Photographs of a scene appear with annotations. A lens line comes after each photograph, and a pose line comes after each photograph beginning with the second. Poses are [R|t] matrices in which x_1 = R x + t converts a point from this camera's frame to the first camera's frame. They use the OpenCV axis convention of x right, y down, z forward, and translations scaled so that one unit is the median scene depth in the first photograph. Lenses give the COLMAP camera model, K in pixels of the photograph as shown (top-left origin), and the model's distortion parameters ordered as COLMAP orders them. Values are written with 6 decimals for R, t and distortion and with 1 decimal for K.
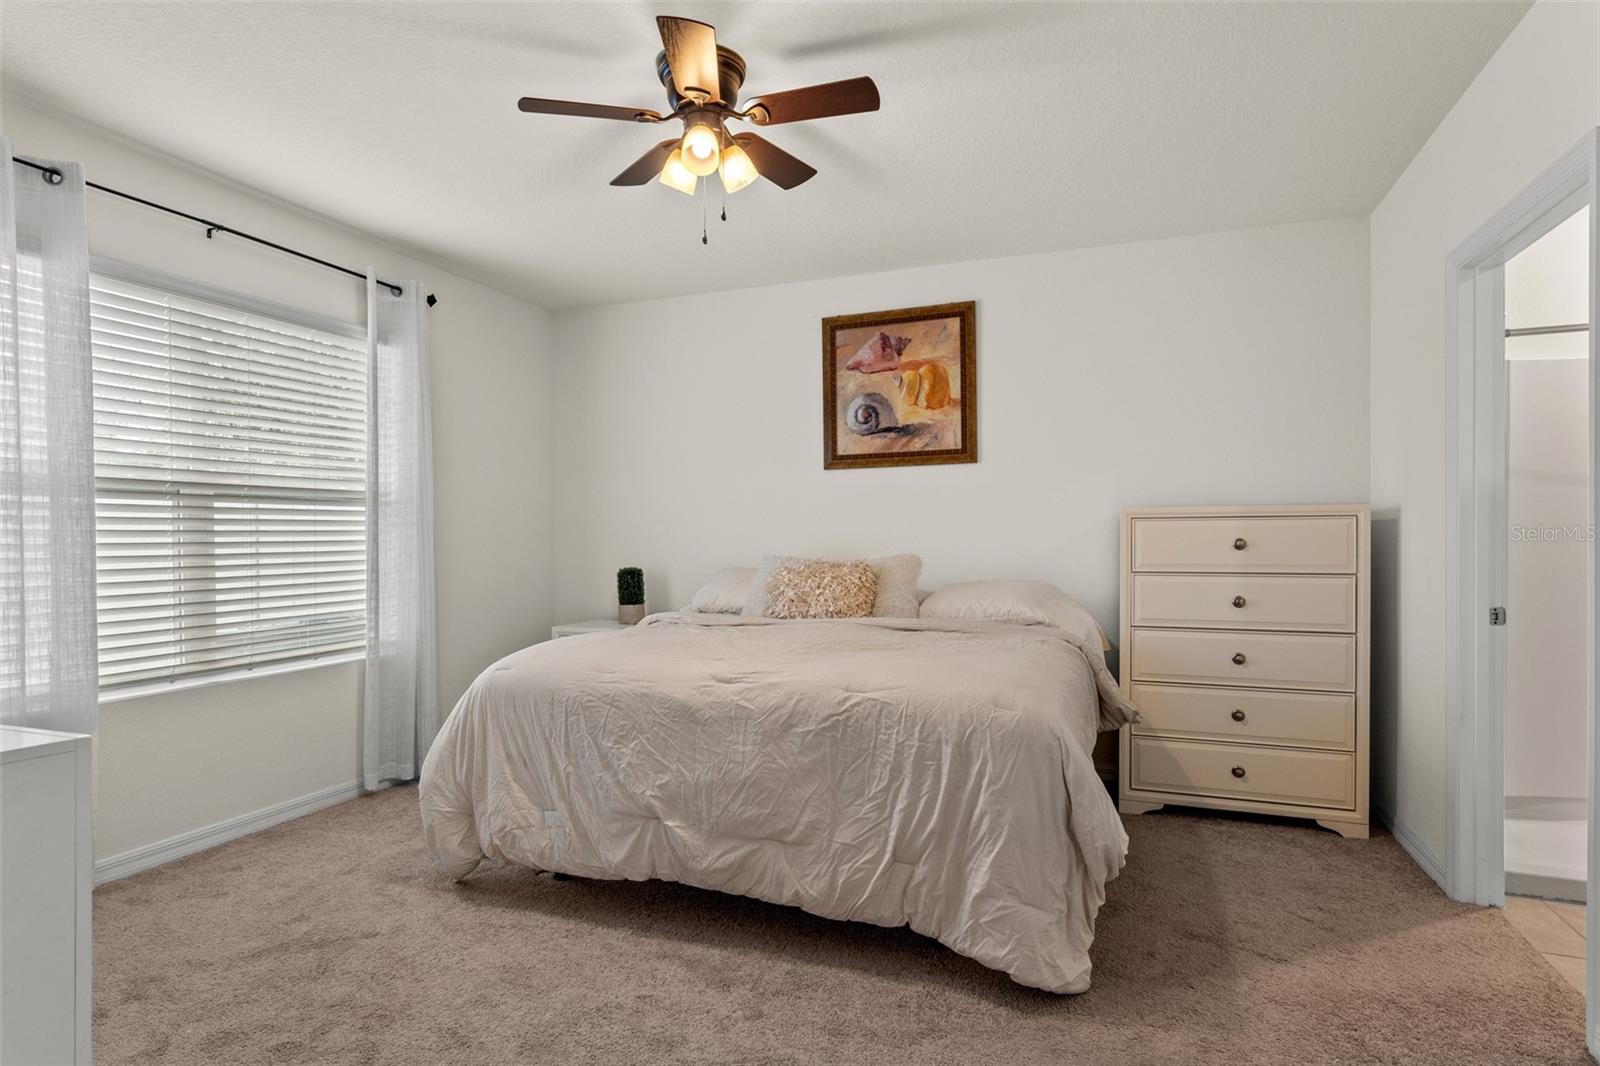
lens RADIAL K [[843.0, 0, 797.8], [0, 843.0, 559.3], [0, 0, 1]] dist [0.002201, 0.000817]
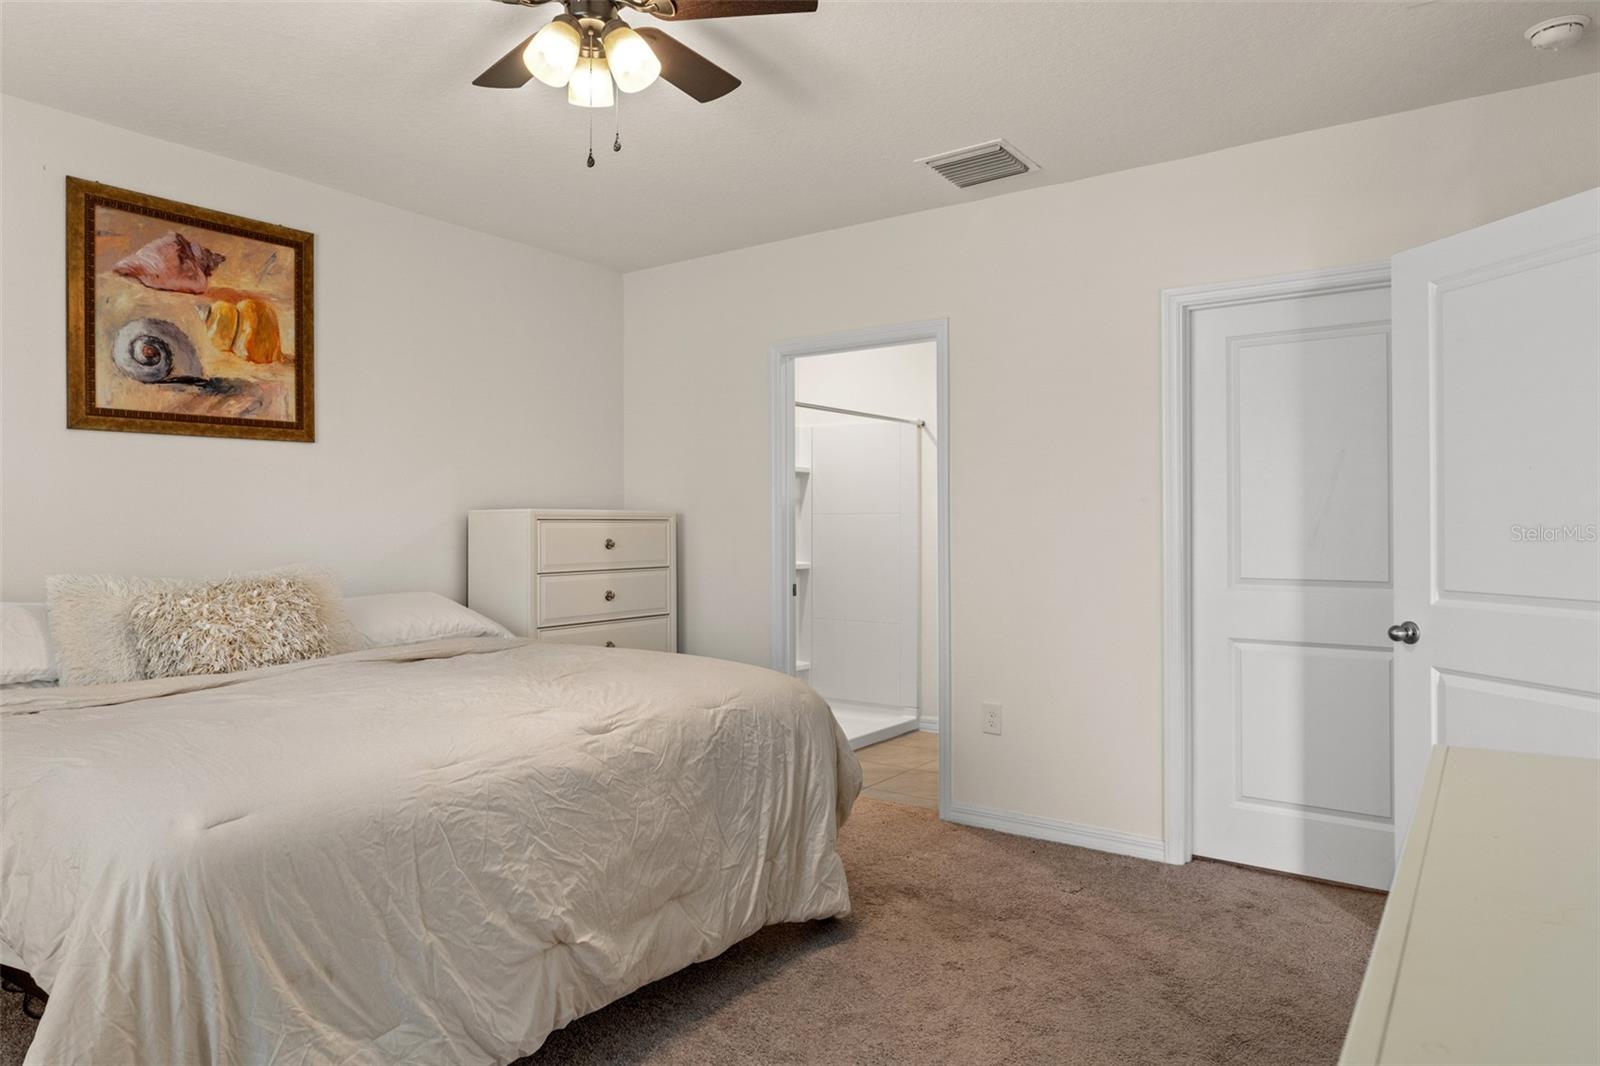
lens RADIAL K [[965.2, 0, 800.0], [0, 965.2, 533.0], [0, 0, 1]] dist [-0.000311, -0.001496]
pose [[0.254841, -0.003783, 0.966976, -0.525693], [0.024682, 0.999692, -0.002594, -0.018536], [-0.966668, 0.024528, 0.254856, 0.343752]]
